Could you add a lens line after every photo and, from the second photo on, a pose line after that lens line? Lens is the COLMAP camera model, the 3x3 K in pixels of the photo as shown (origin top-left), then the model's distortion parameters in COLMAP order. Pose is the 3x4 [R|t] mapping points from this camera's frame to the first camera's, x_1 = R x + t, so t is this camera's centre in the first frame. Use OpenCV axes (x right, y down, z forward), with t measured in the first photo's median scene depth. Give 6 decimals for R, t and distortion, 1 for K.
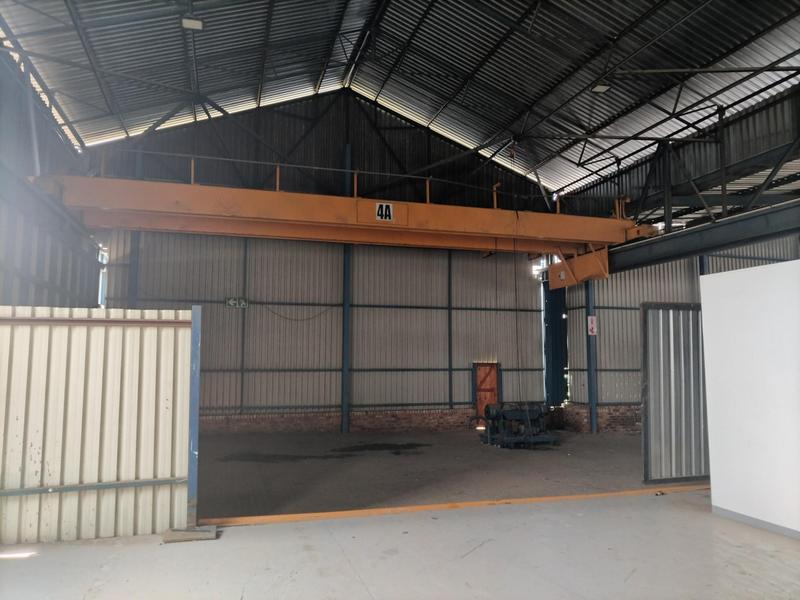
lens RADIAL K [[591.8, 0, 398.9], [0, 591.8, 303.6], [0, 0, 1]] dist [0.013224, -0.003376]
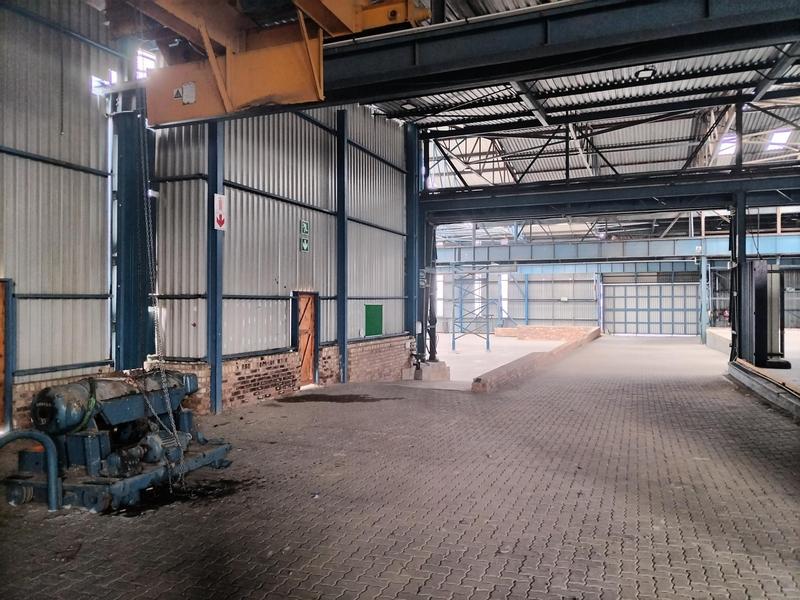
lens RADIAL K [[591.8, 0, 405.2], [0, 591.8, 300.9], [0, 0, 1]] dist [0.013224, -0.003376]
pose [[0.622350, -0.001006, 0.782738, 0.013764], [-0.069093, 0.996025, 0.056215, 0.073535], [-0.779683, -0.089067, 0.619807, 0.527295]]
